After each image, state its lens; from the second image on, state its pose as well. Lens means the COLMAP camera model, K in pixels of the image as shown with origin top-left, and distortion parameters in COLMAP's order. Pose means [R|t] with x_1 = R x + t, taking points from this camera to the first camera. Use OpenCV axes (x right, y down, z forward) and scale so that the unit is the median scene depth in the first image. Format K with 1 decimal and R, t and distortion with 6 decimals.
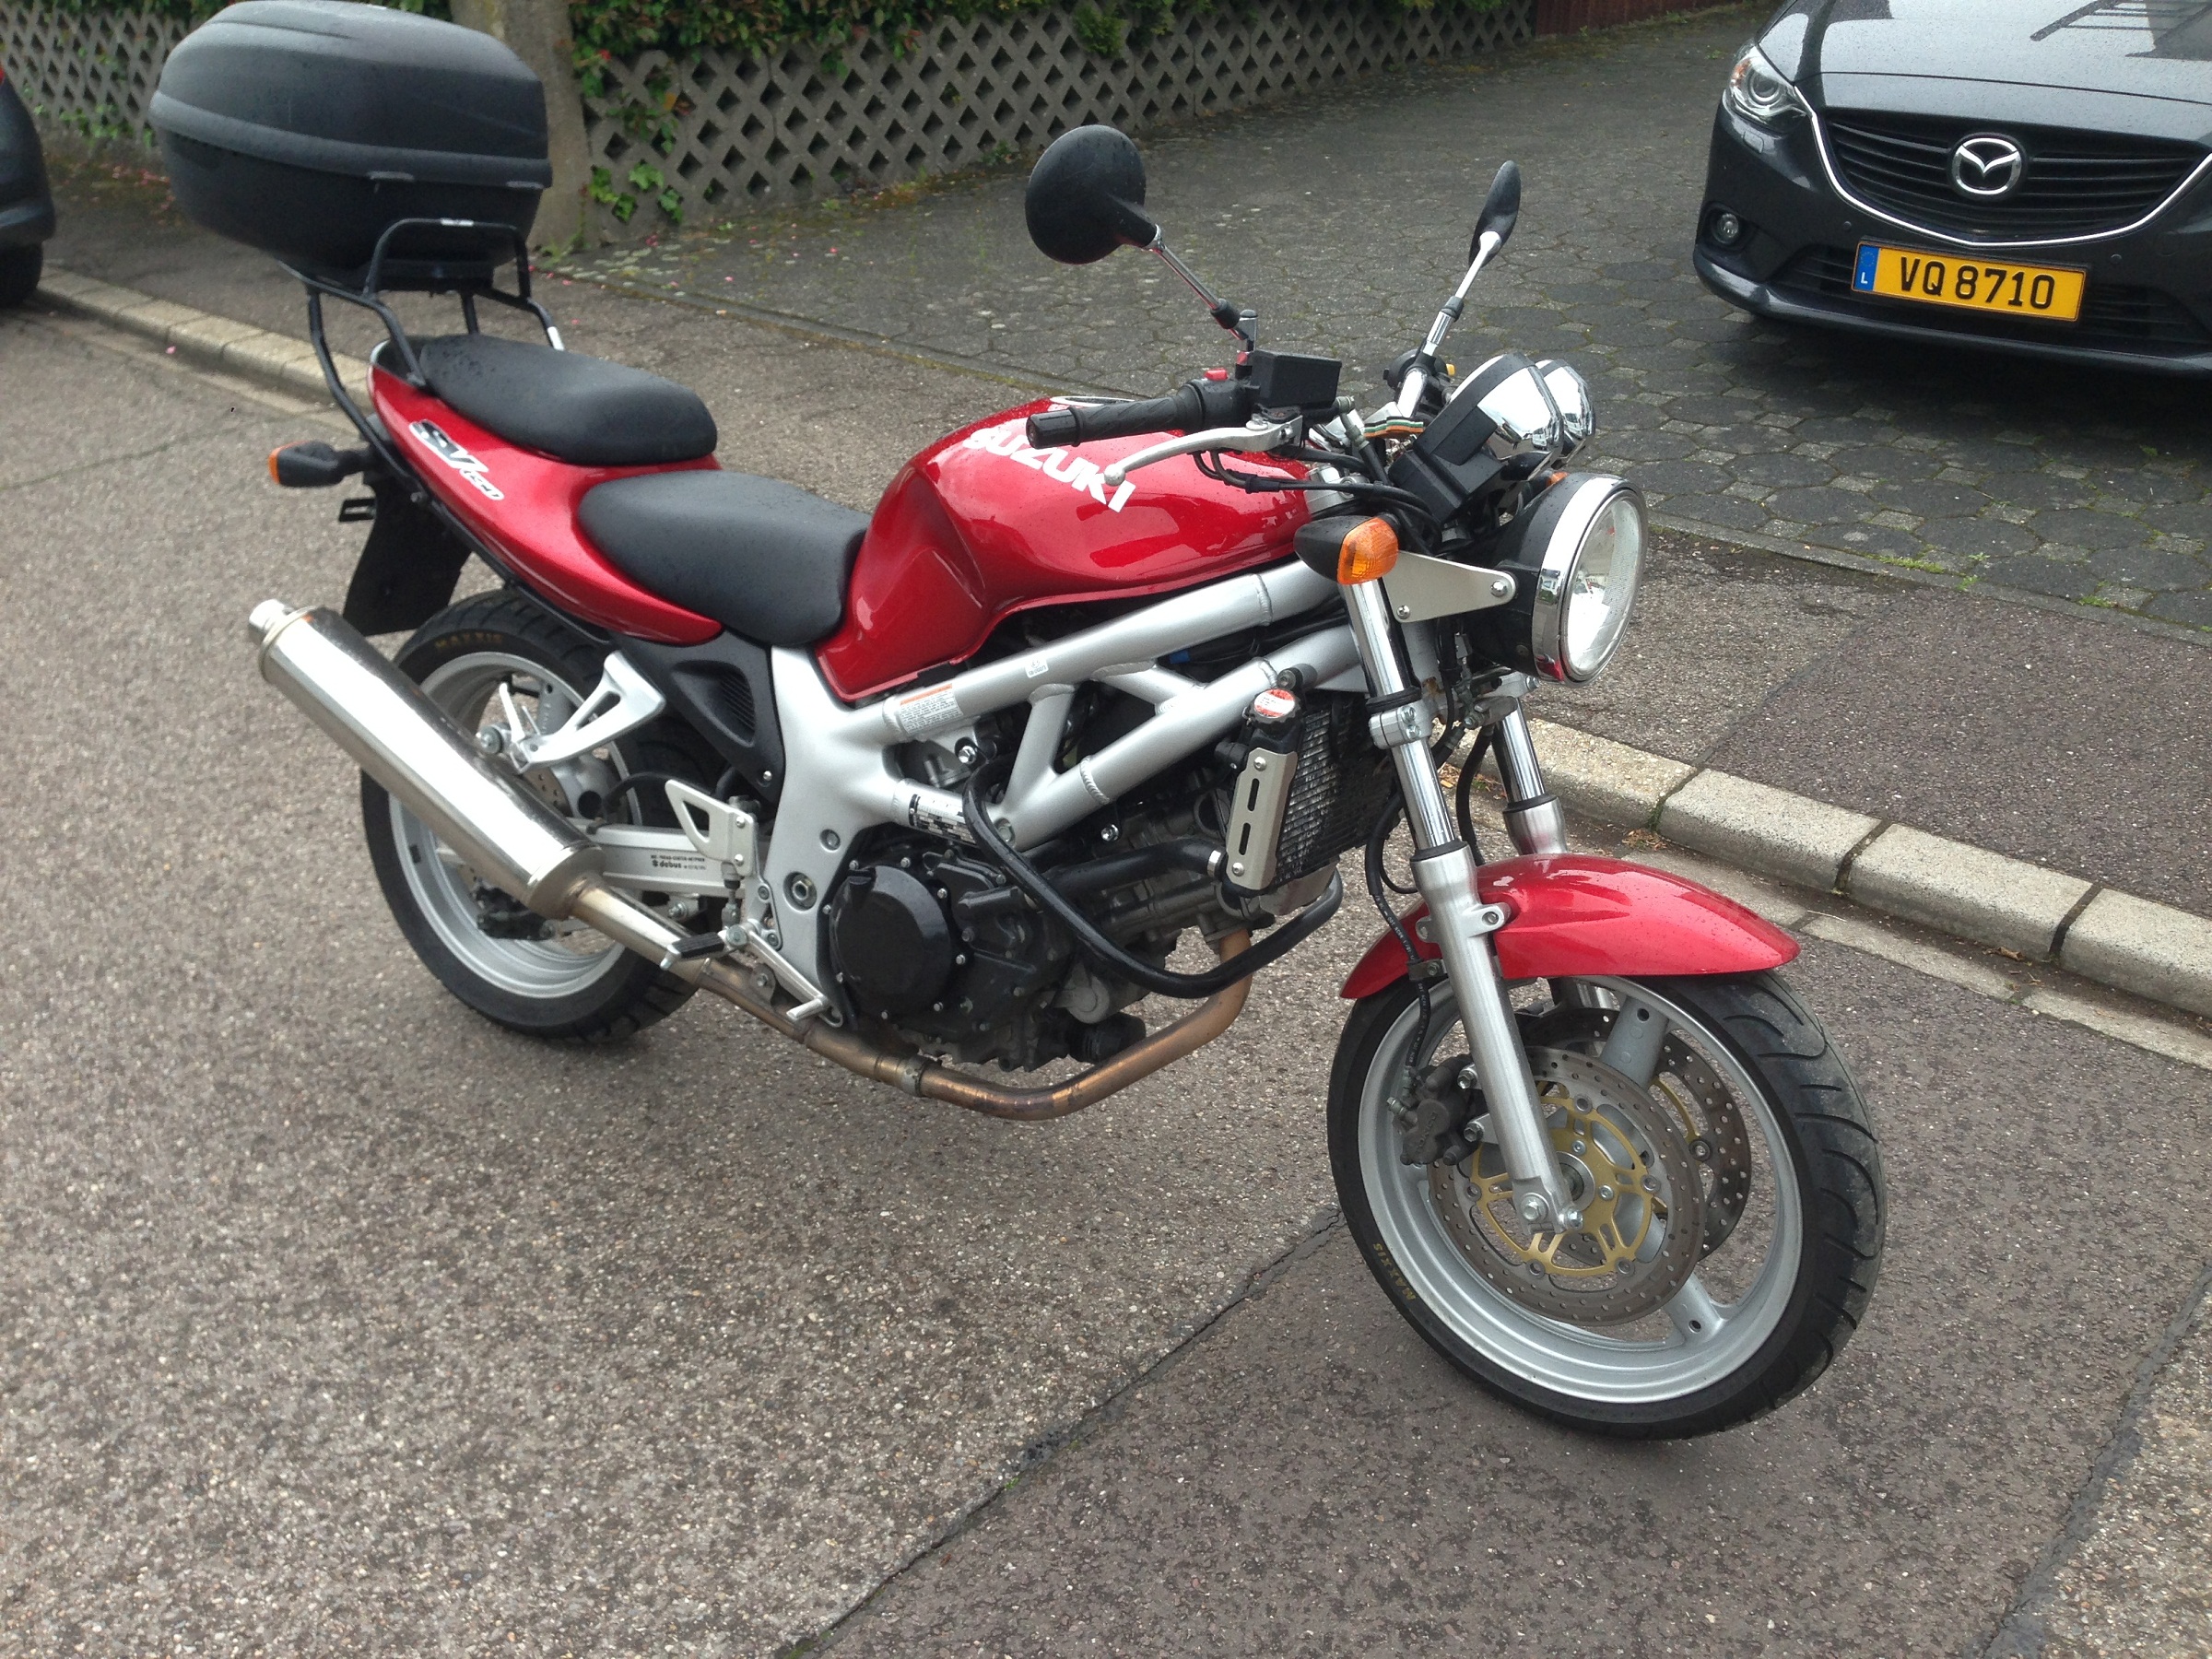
lens RADIAL K [[2150.8, 0, 1106.0], [0, 2150.8, 829.5], [0, 0, 1]] dist [0.118764, -0.230958]
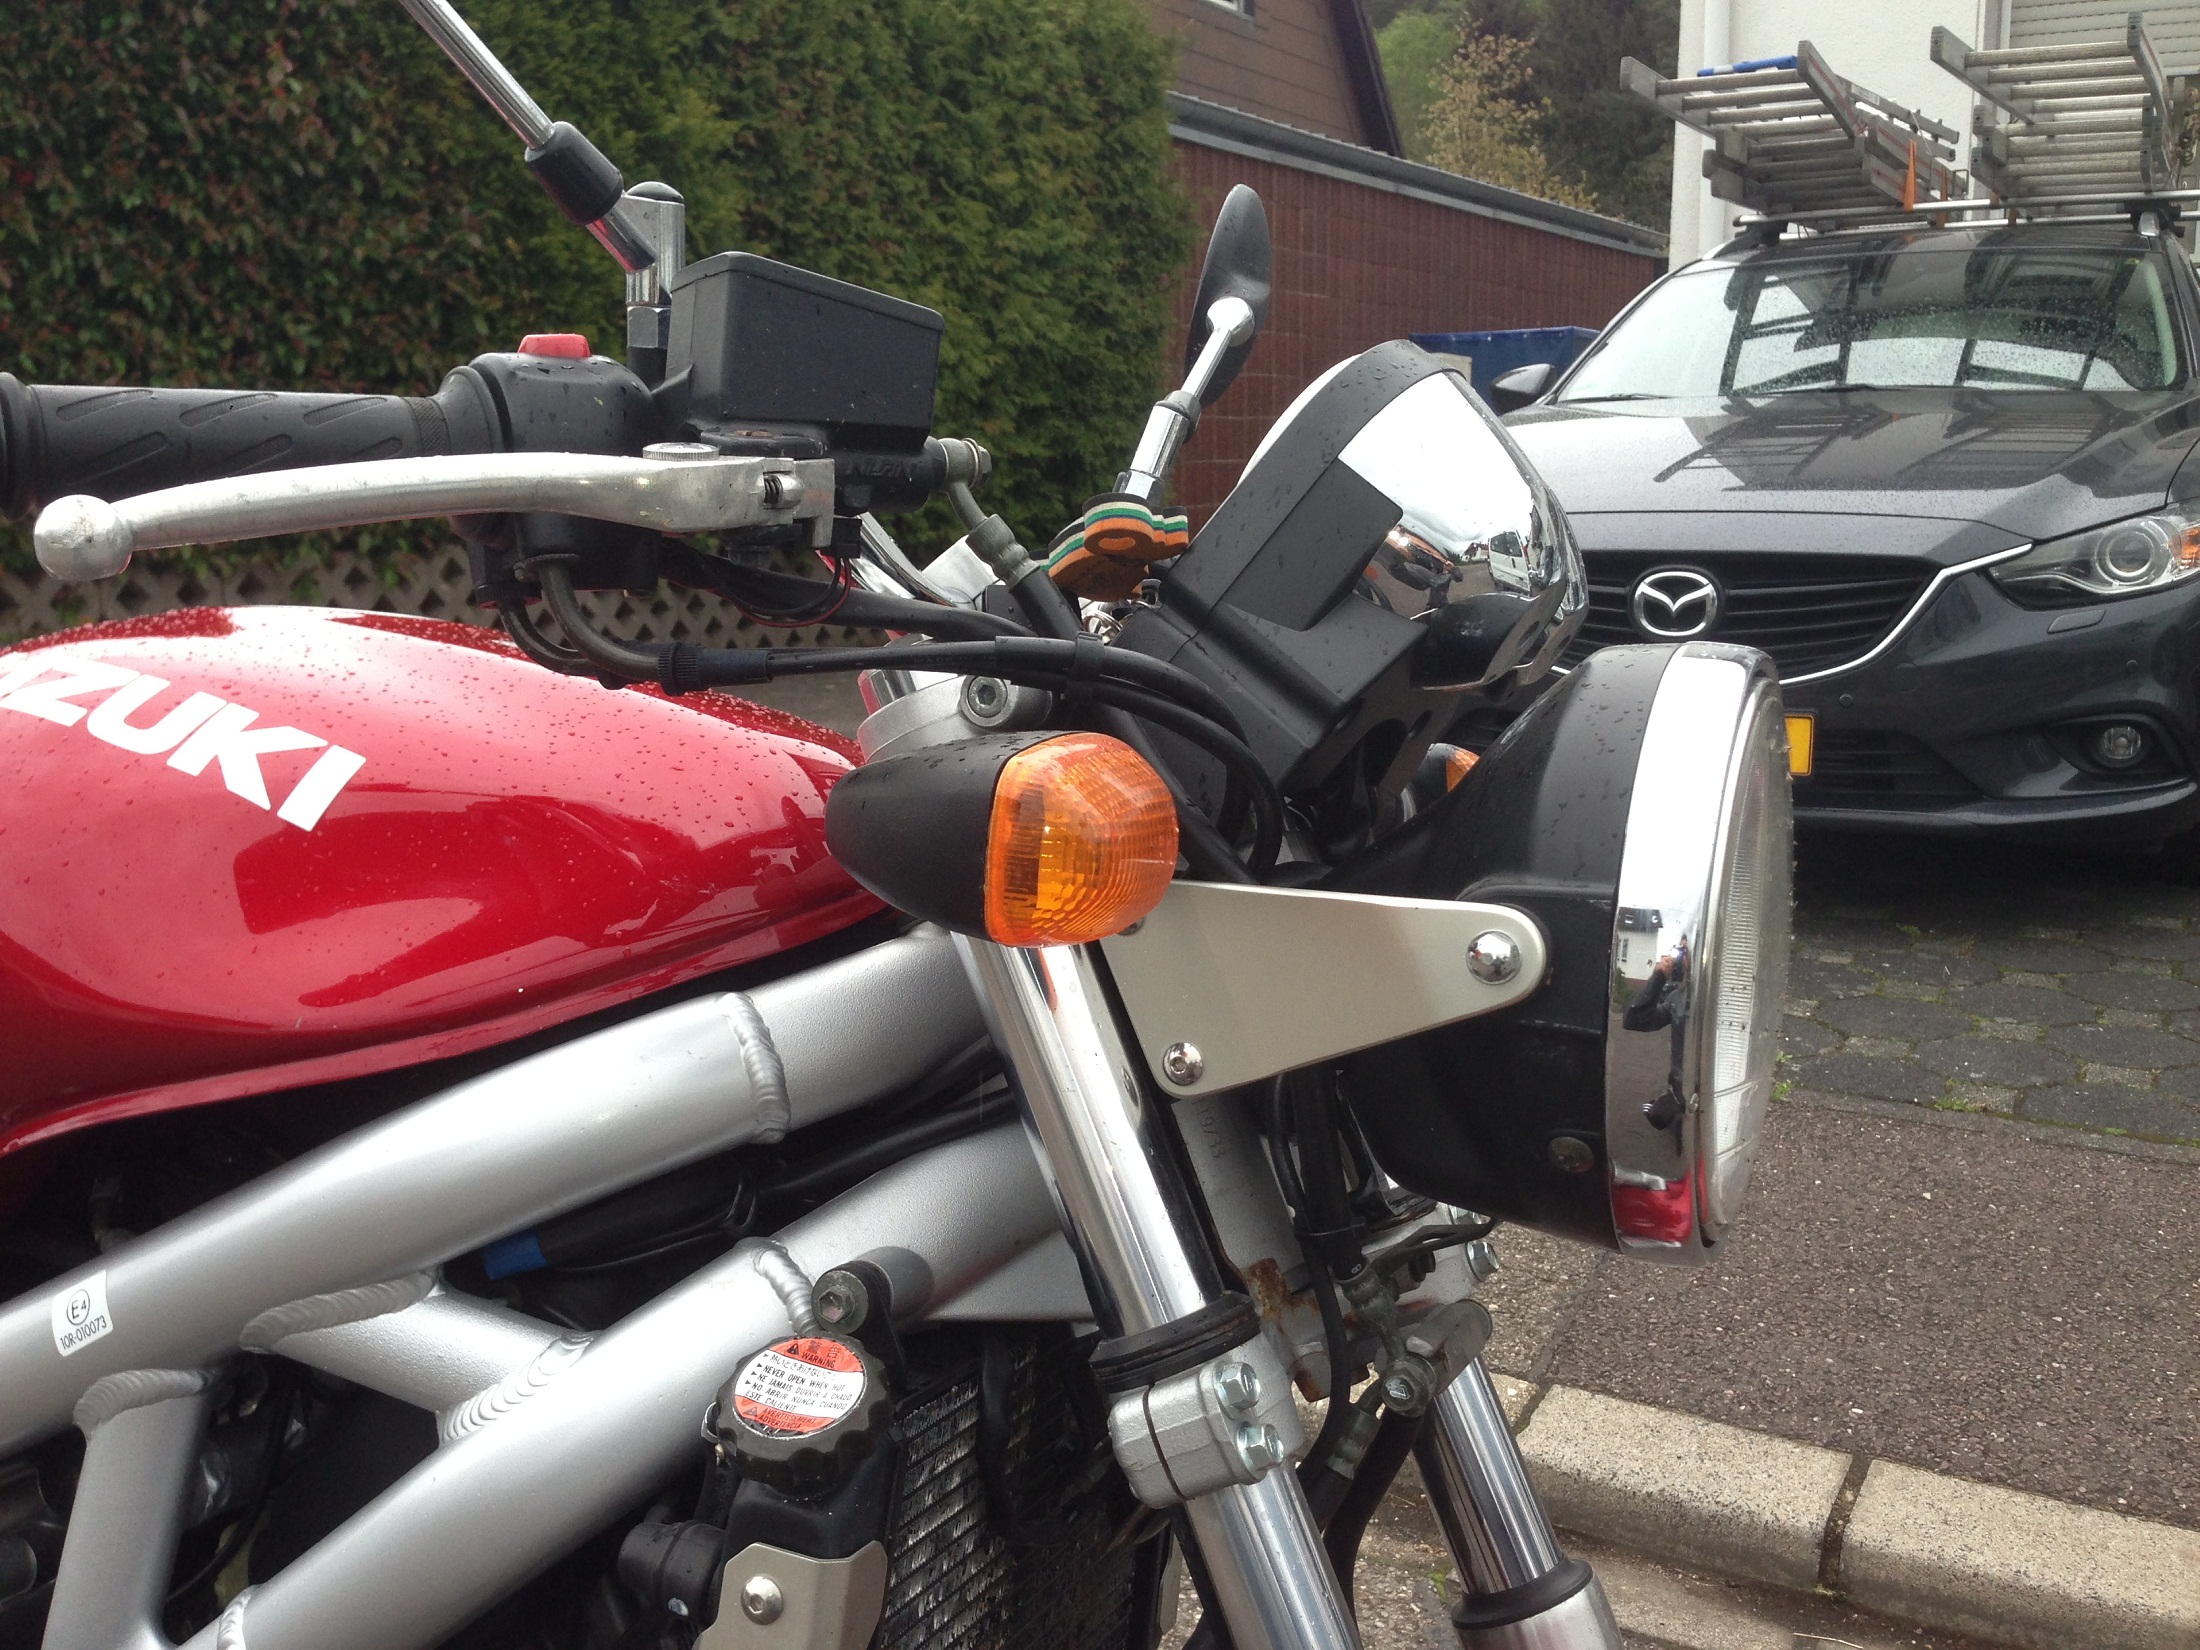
lens RADIAL K [[2092.8, 0, 1061.2], [0, 2092.8, 826.3], [0, 0, 1]] dist [0.151845, -0.279724]
pose [[0.984482, -0.037931, 0.171335, 0.063795], [0.084090, 0.958933, -0.270882, -0.048290], [-0.154024, 0.281086, 0.947242, 0.663147]]
